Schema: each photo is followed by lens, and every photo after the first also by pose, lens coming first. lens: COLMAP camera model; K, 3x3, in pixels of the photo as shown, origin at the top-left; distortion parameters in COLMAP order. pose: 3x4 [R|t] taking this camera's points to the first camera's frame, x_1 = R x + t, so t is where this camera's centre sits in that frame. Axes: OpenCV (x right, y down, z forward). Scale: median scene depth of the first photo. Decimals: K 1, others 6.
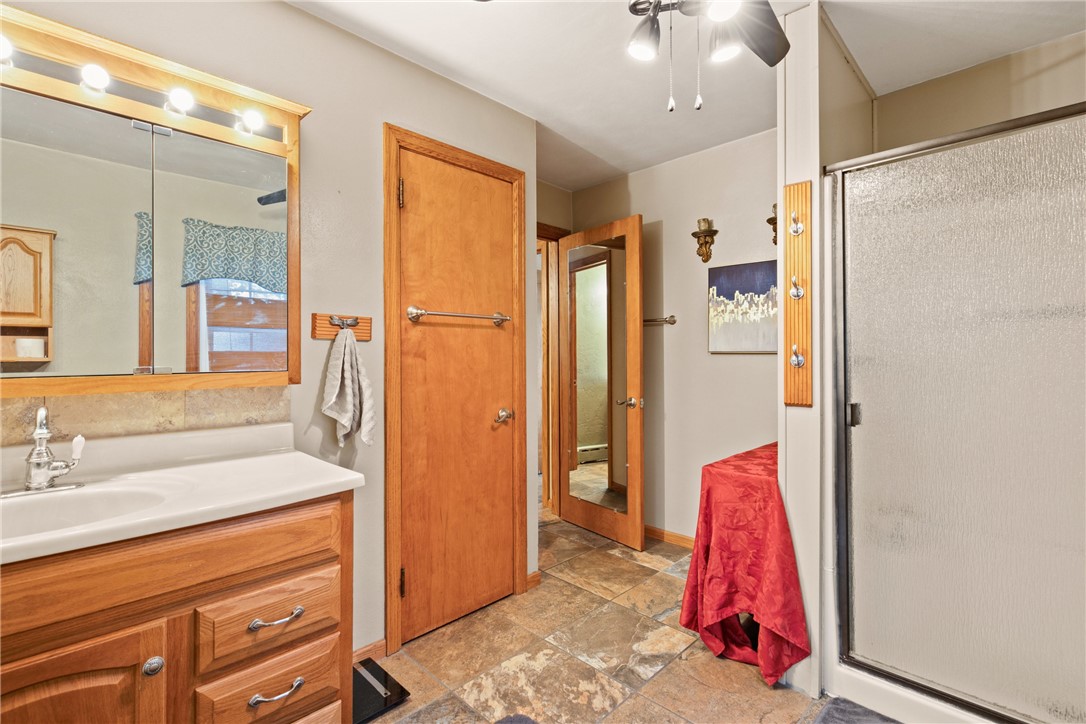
lens RADIAL K [[506.2, 0, 544.6], [0, 506.2, 359.1], [0, 0, 1]] dist [-0.000961, -0.000557]
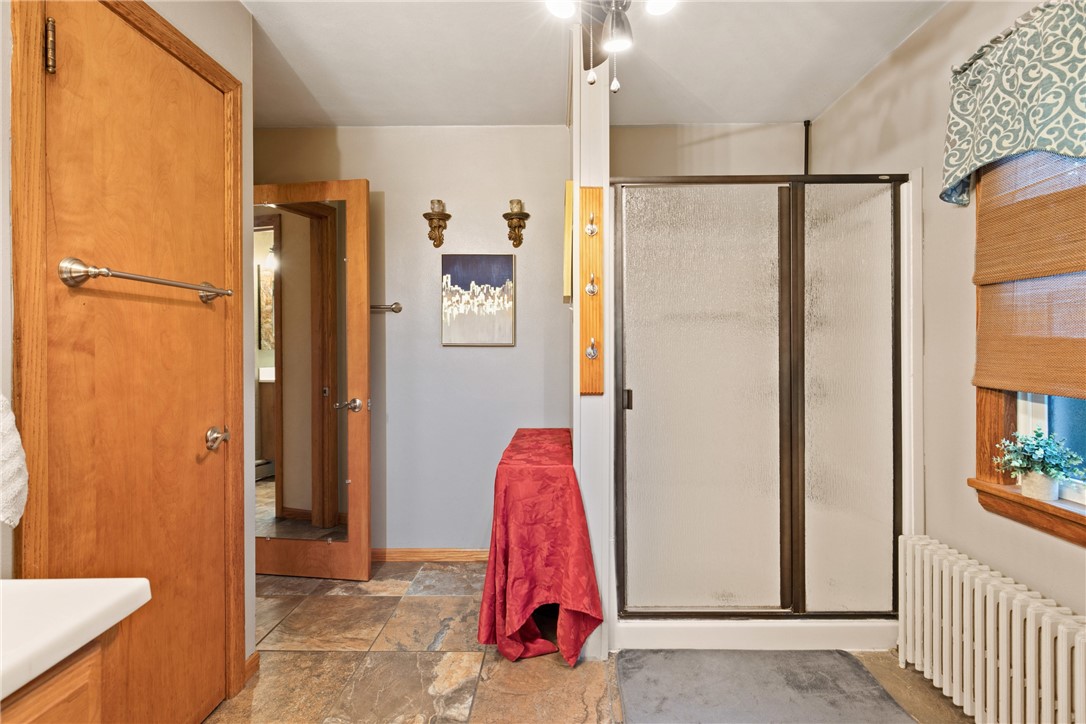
lens RADIAL K [[530.5, 0, 563.9], [0, 530.5, 351.7], [0, 0, 1]] dist [0.000183, -0.001471]
pose [[0.707141, -0.004988, 0.707055, -0.258219], [0.005377, 0.999984, 0.001677, -0.000709], [-0.707052, 0.002616, 0.707156, 0.187778]]
